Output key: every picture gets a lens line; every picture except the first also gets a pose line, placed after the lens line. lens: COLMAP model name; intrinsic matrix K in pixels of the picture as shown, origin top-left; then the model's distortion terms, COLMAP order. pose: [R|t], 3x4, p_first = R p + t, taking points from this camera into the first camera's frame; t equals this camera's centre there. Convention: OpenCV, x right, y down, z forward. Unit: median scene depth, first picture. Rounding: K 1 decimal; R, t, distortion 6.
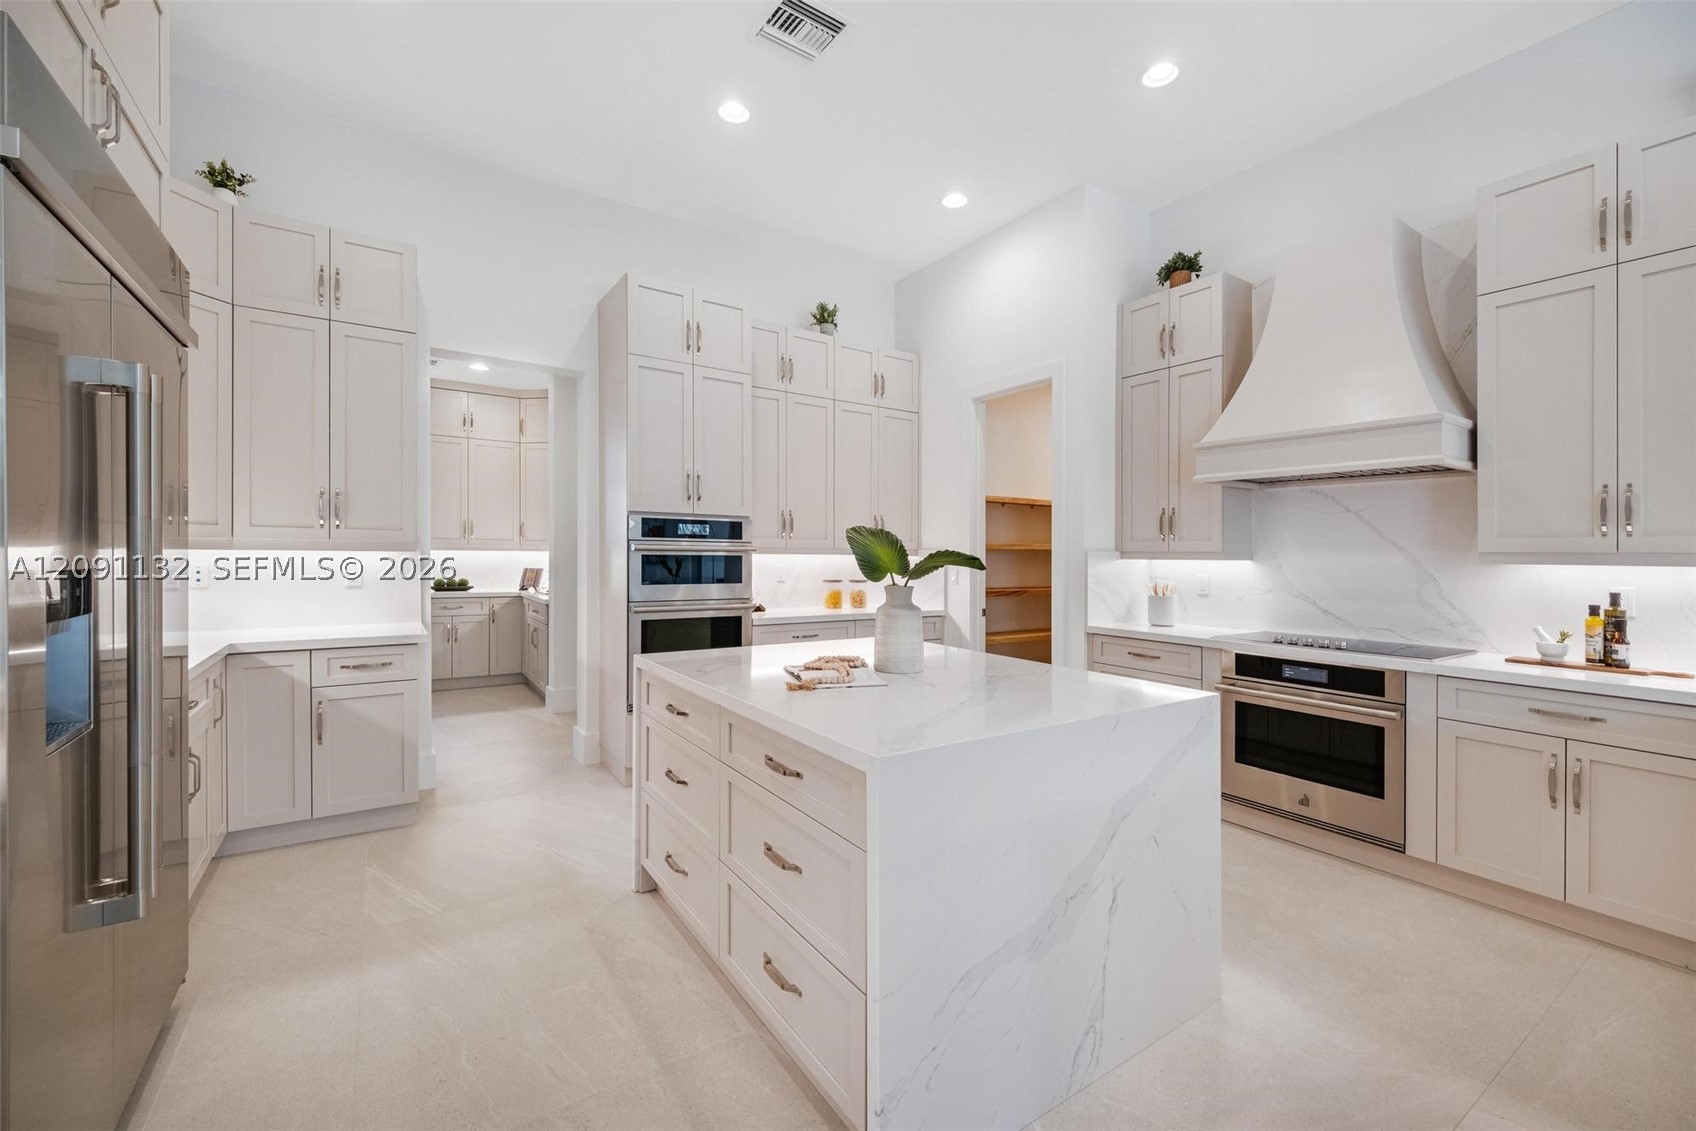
lens RADIAL K [[698.1, 0, 856.0], [0, 698.1, 562.2], [0, 0, 1]] dist [0.004151, 0.000804]
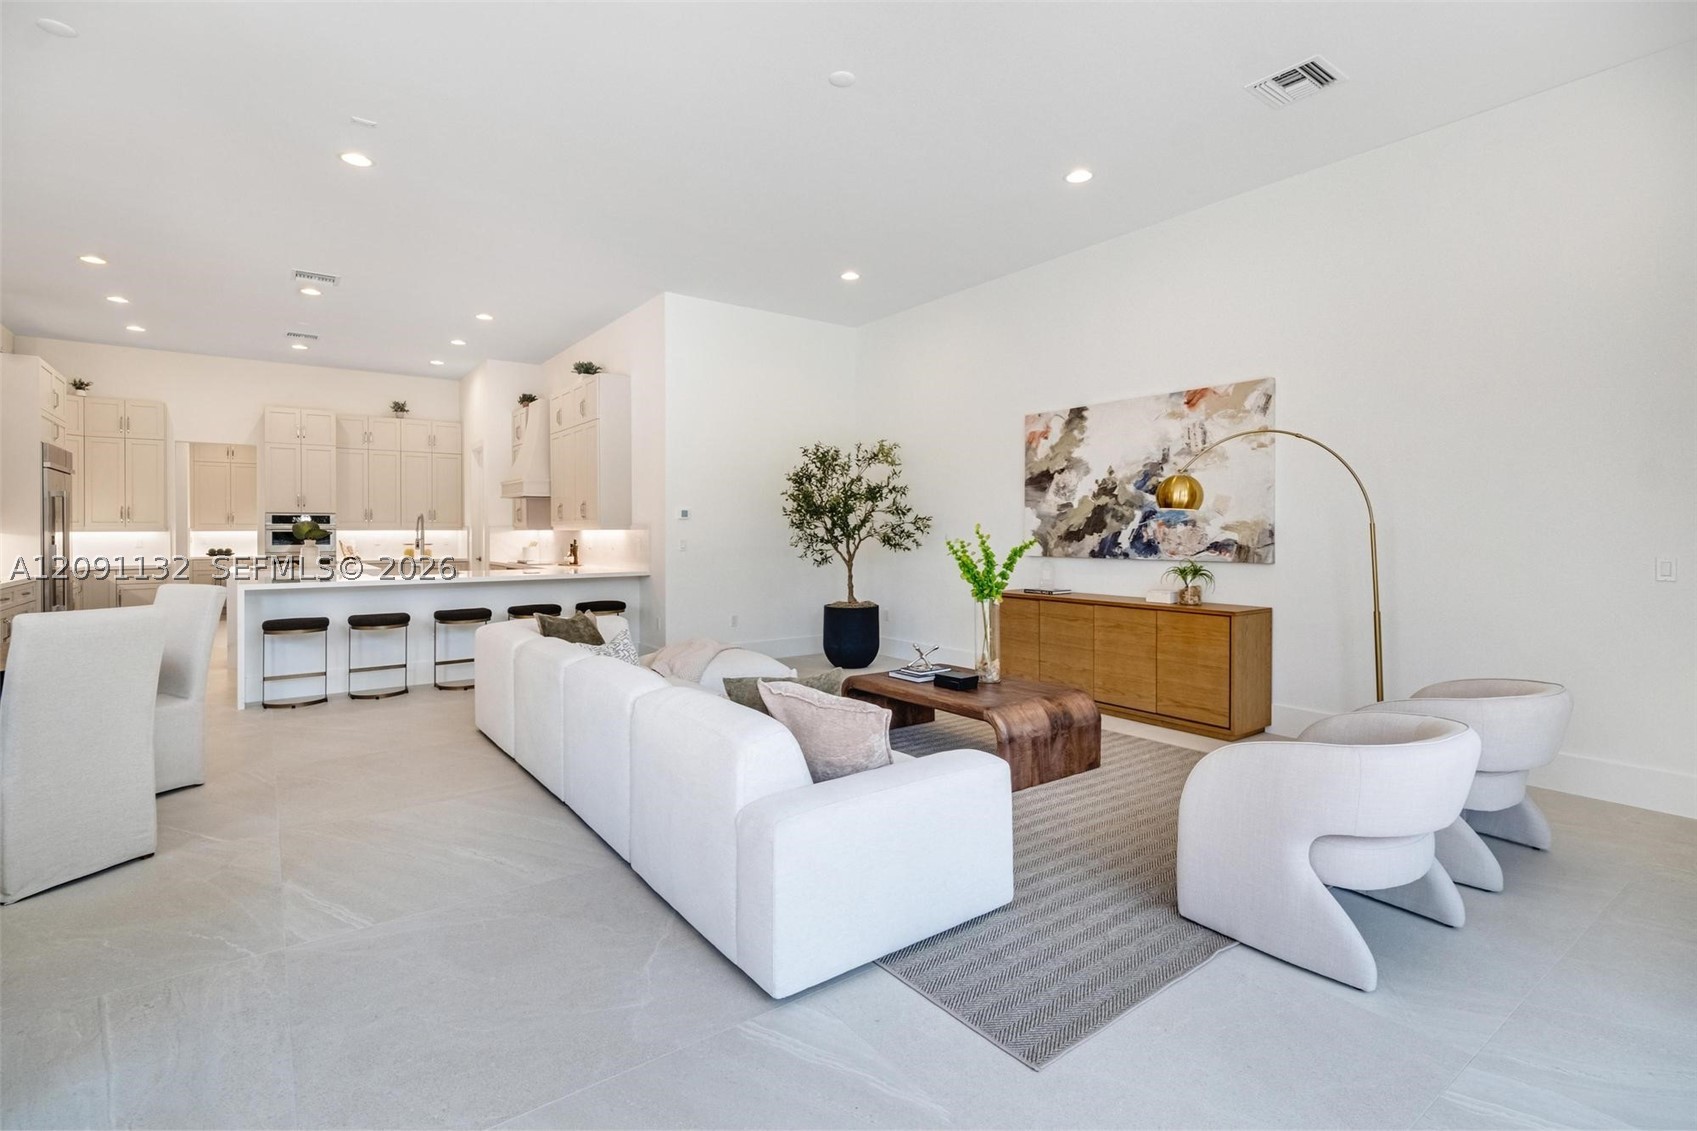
lens RADIAL K [[807.4, 0, 863.7], [0, 807.4, 533.8], [0, 0, 1]] dist [-0.002864, -0.000864]
pose [[0.998730, -0.015485, 0.047939, 1.408206], [0.015705, 0.999868, -0.004212, 0.035419], [-0.047867, 0.004959, 0.998841, -1.611032]]
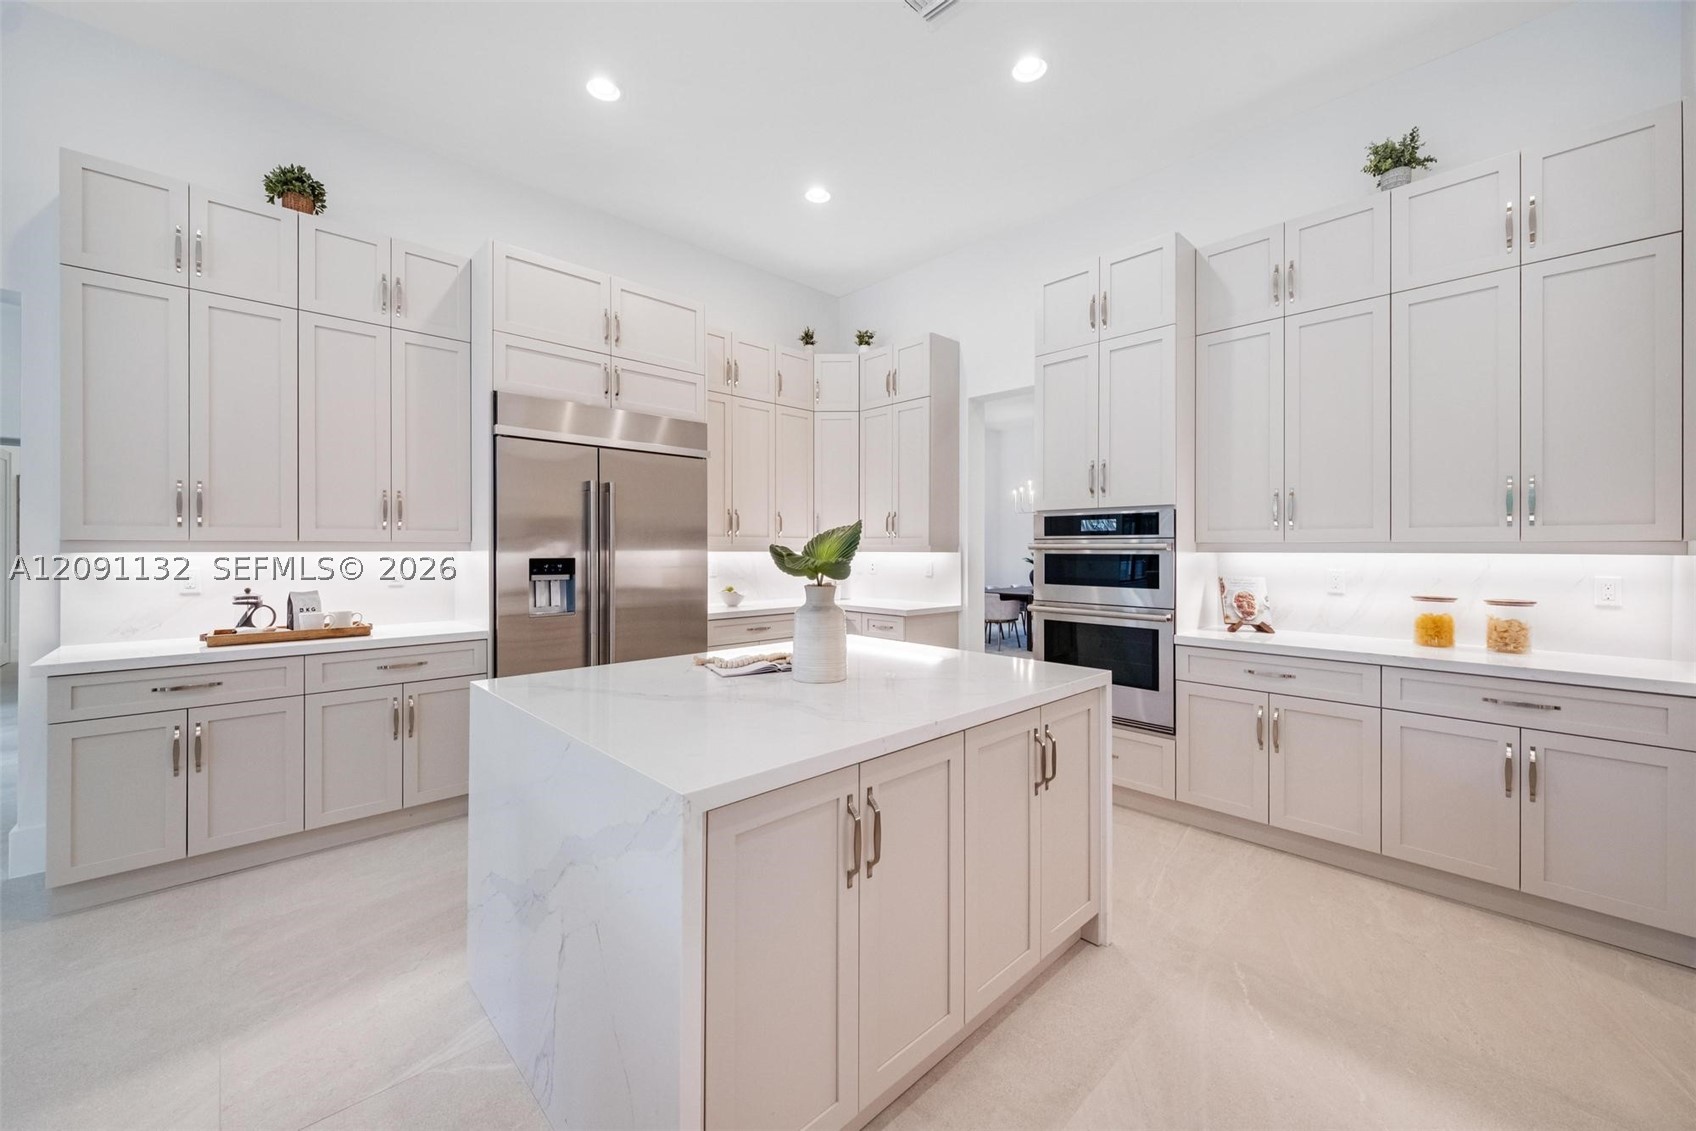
lens RADIAL K [[655.0, 0, 833.1], [0, 655.0, 541.4], [0, 0, 1]] dist [-0.001005, -0.000172]
pose [[0.159408, -0.024625, -0.986906, 0.537366], [-0.012171, 0.999564, -0.026907, 0.000332], [0.987138, 0.016301, 0.159039, 0.535762]]
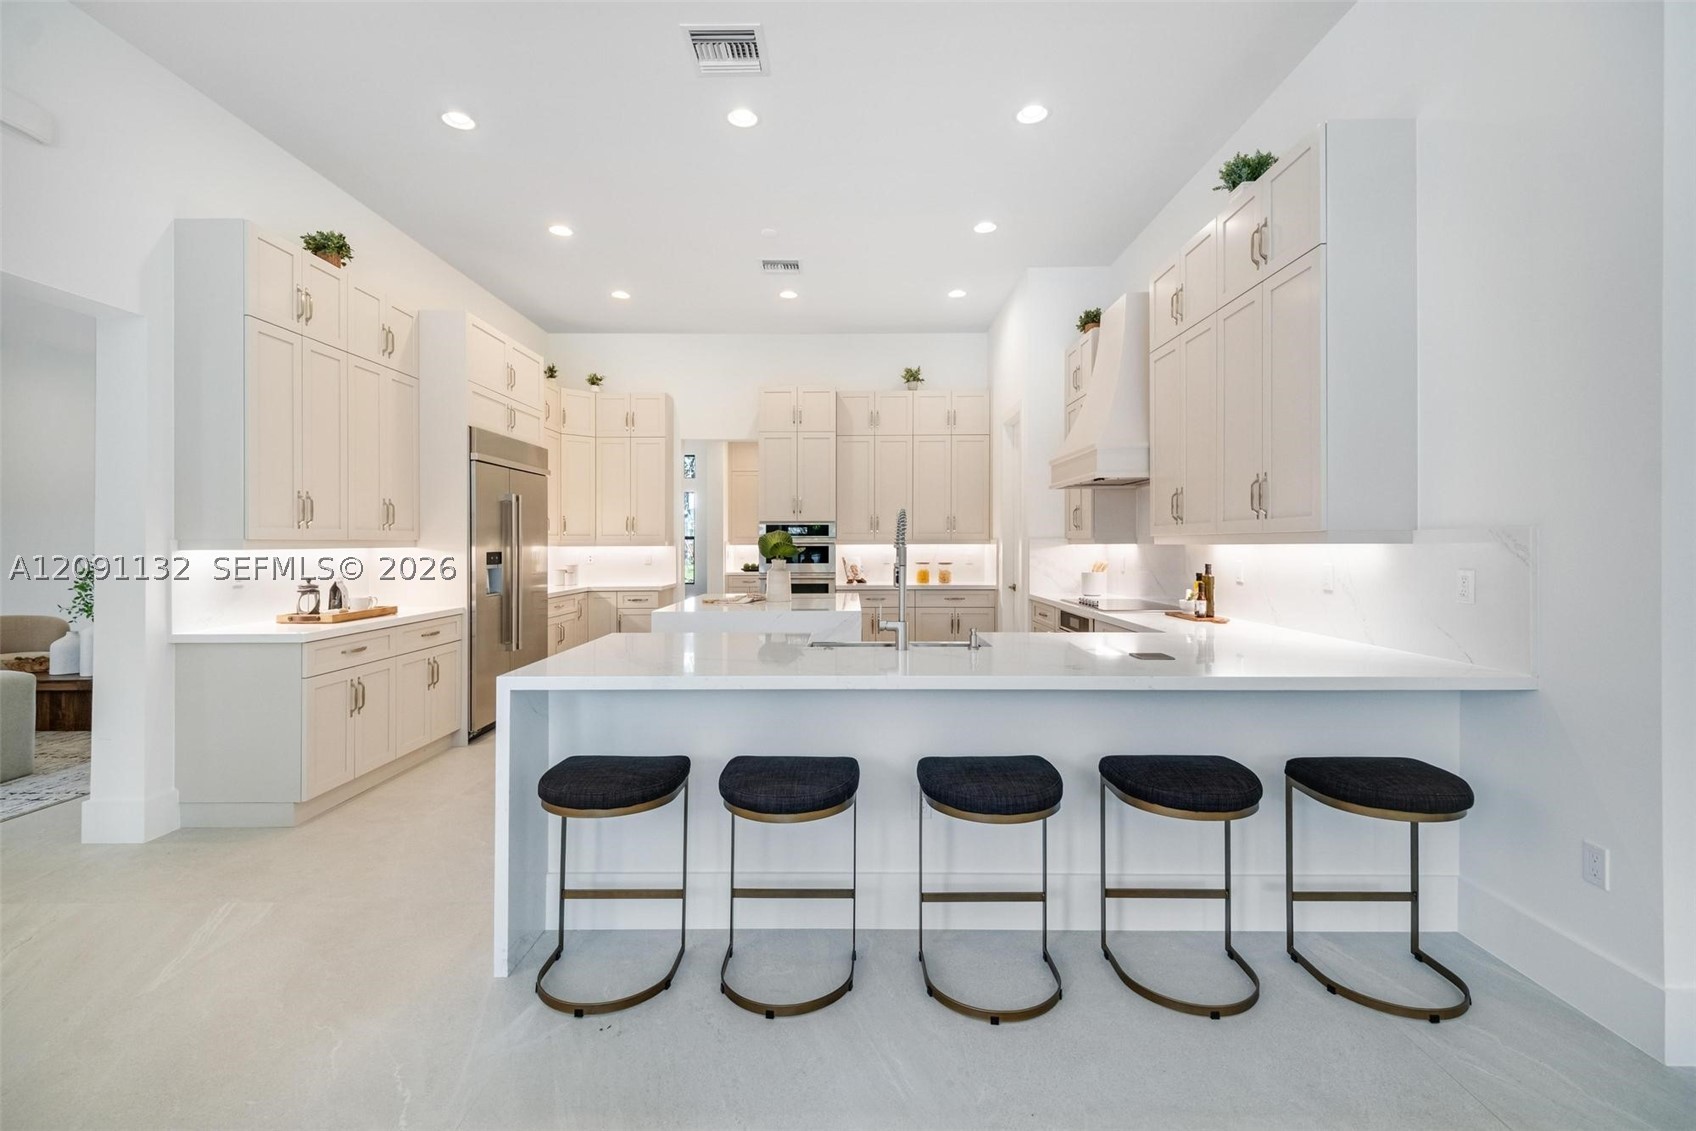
lens RADIAL K [[745.6, 0, 854.5], [0, 745.6, 561.6], [0, 0, 1]] dist [-0.001992, -0.000727]
pose [[0.828156, -0.002200, -0.560493, 0.879478], [0.008043, 0.999936, 0.007960, 0.014112], [0.560440, -0.011100, 0.828121, -0.400268]]
